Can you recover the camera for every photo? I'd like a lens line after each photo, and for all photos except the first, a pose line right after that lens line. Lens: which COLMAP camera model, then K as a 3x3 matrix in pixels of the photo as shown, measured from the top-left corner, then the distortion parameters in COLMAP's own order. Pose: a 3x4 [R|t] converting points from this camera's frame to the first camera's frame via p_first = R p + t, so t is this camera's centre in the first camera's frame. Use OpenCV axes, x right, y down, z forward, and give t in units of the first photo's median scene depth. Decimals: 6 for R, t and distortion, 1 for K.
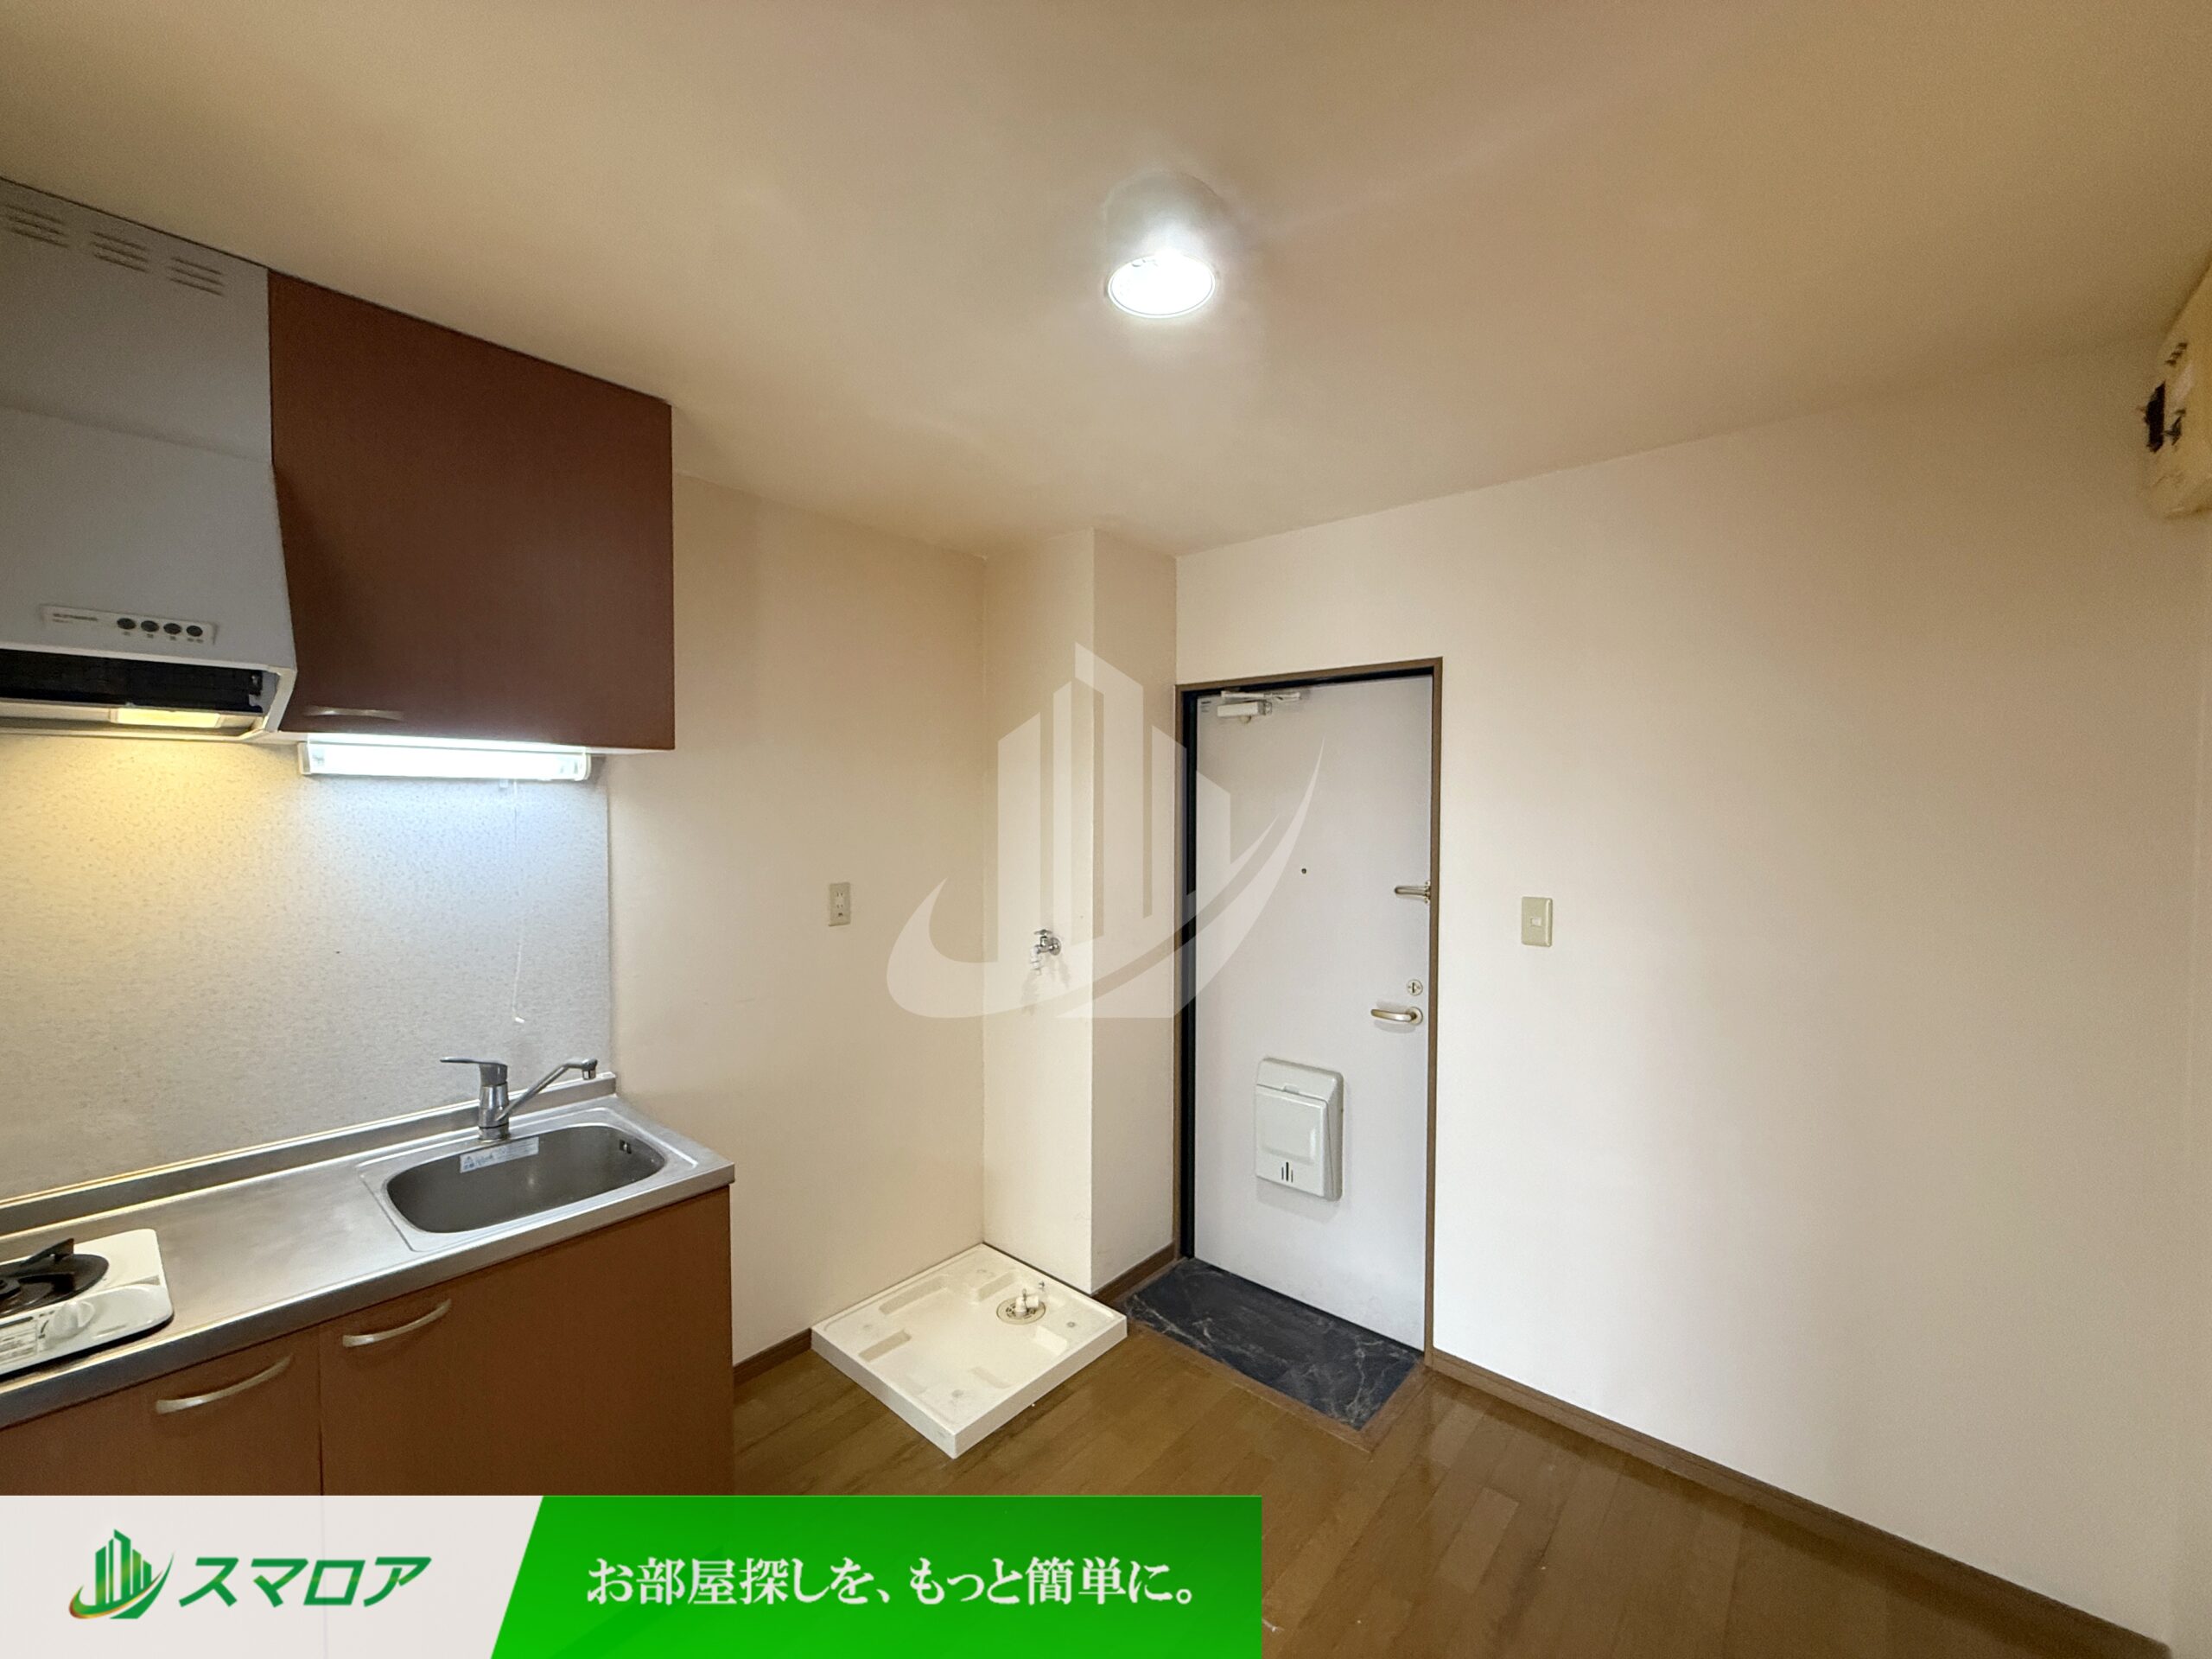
lens RADIAL K [[882.5, 0, 1103.7], [0, 882.5, 834.2], [0, 0, 1]] dist [-0.001230, 0.000260]
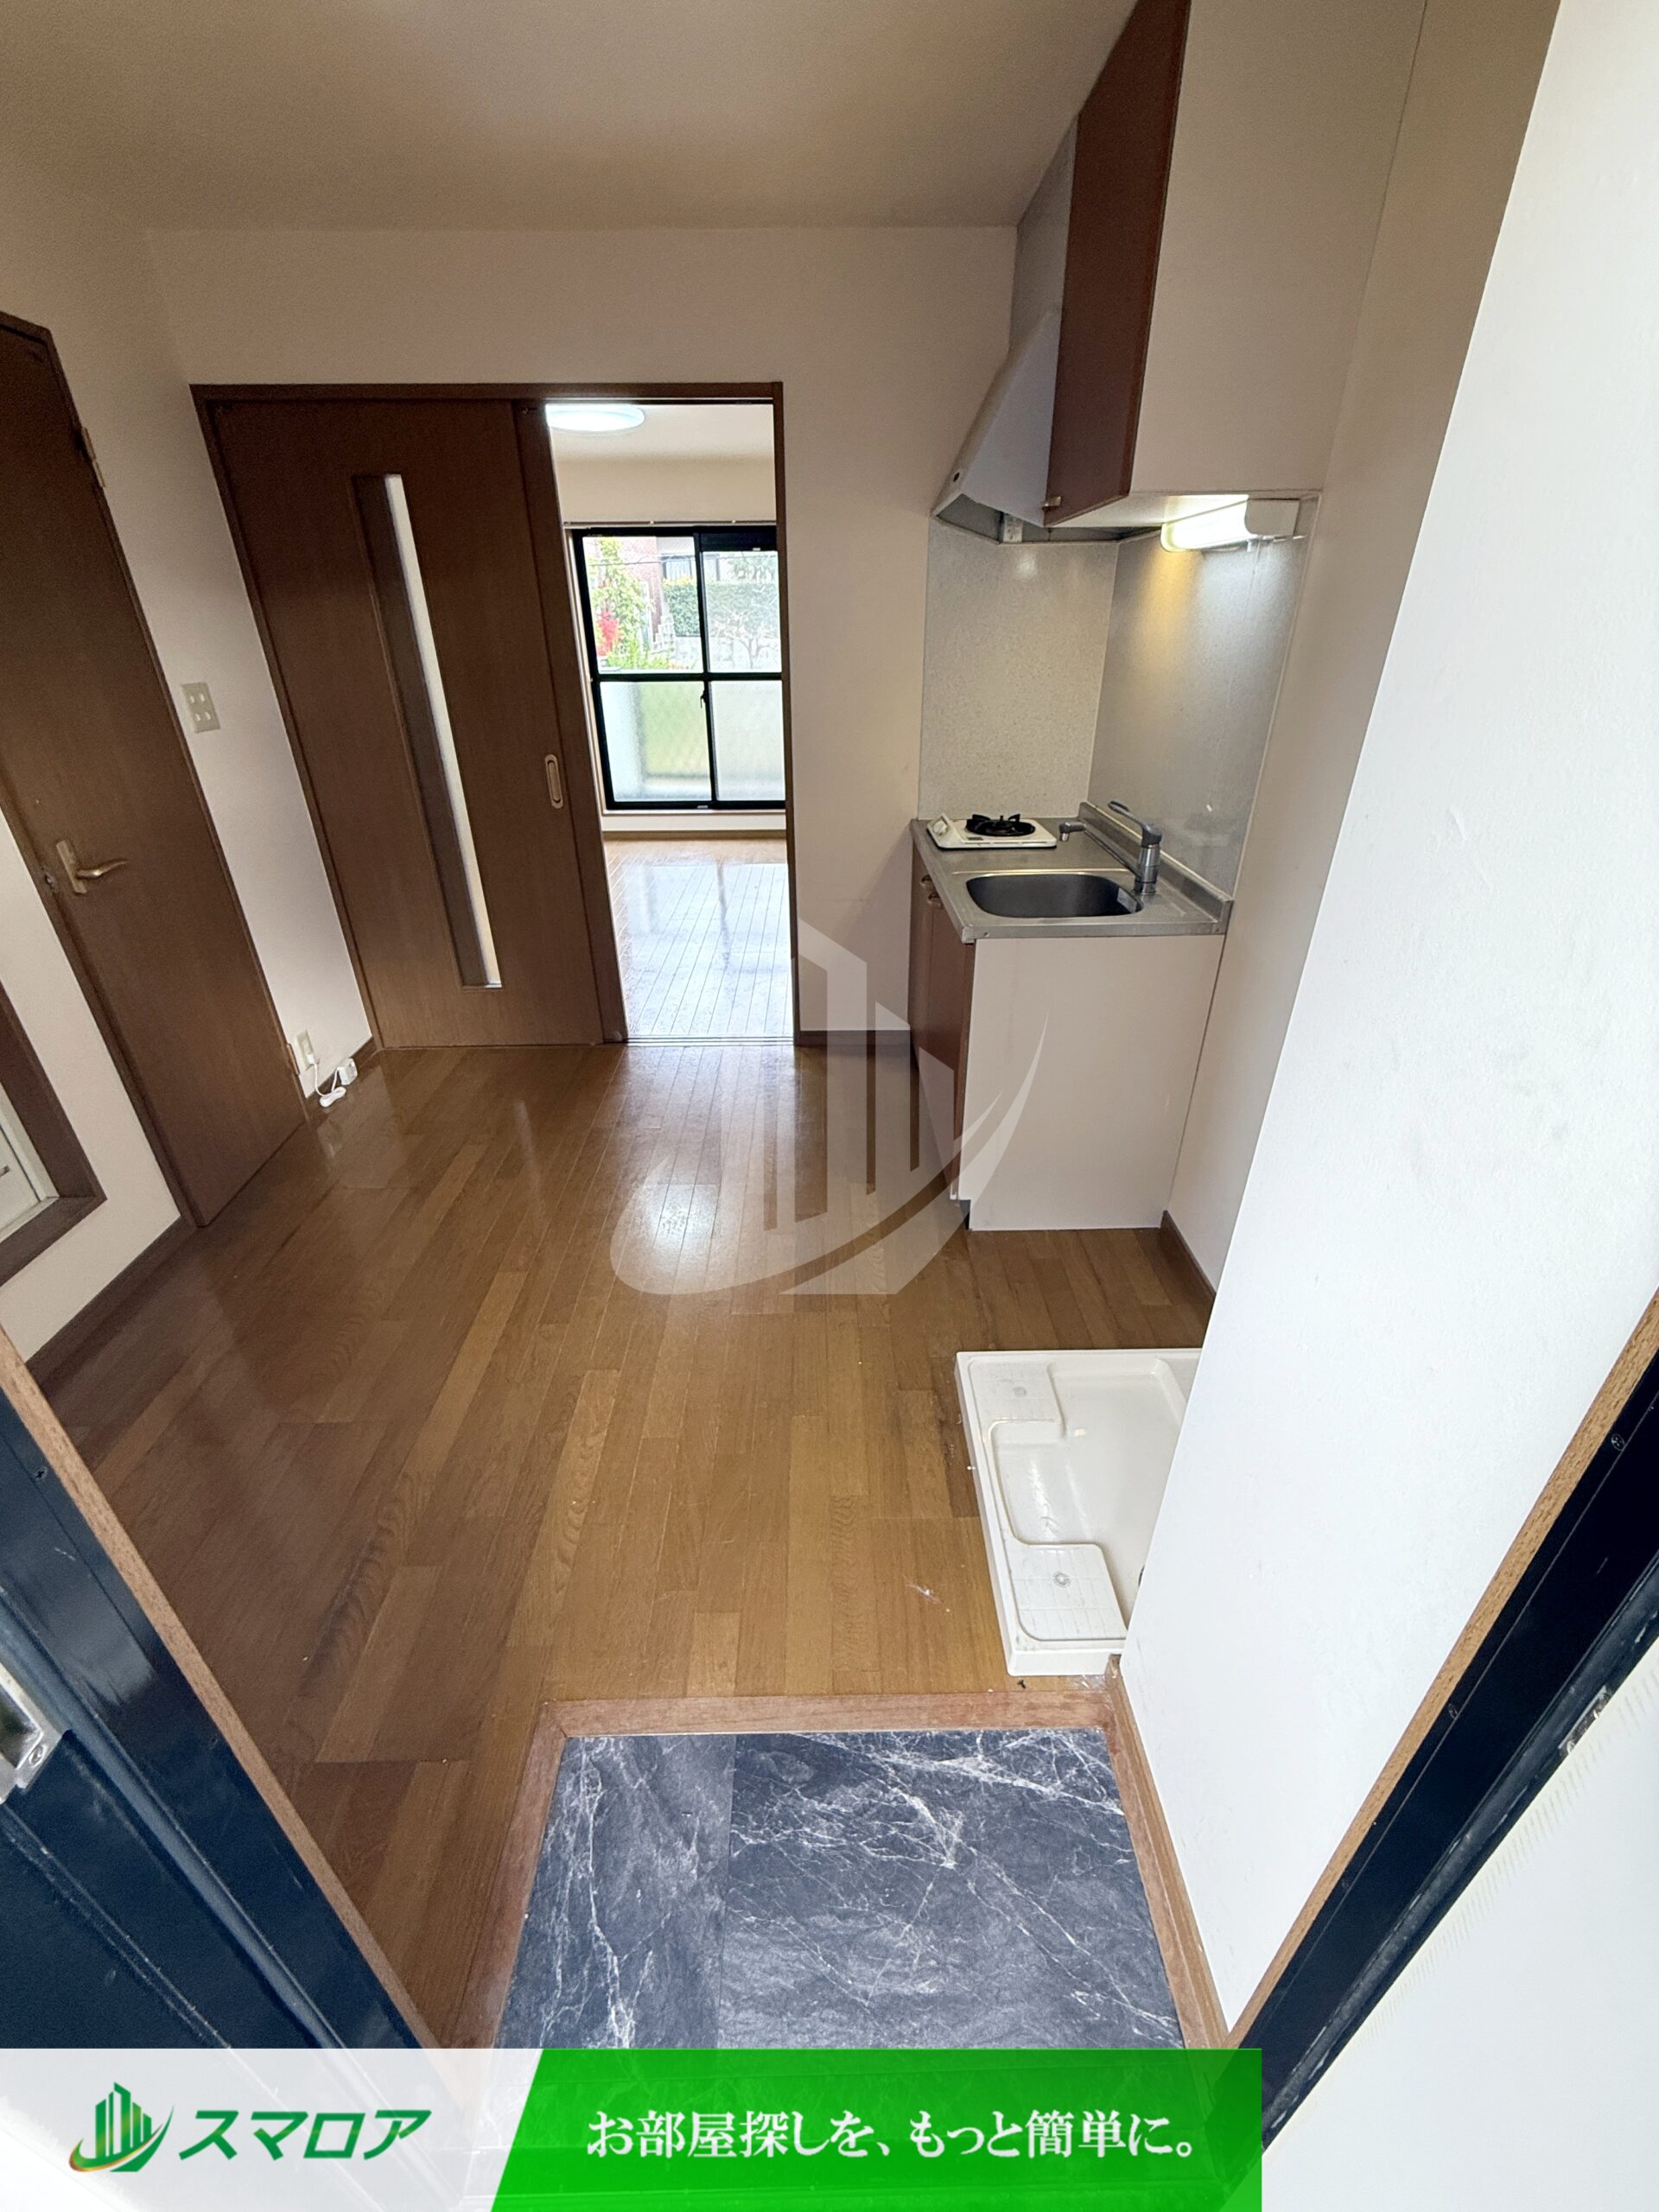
lens RADIAL K [[886.0, 0, 829.8], [0, 886.0, 1107.1], [0, 0, 1]] dist [-0.001748, 0.000222]
pose [[-0.747735, 0.320858, -0.581328, 0.444959], [-0.018580, 0.865045, 0.501350, -0.004158], [0.663737, 0.385678, -0.640863, 1.617713]]
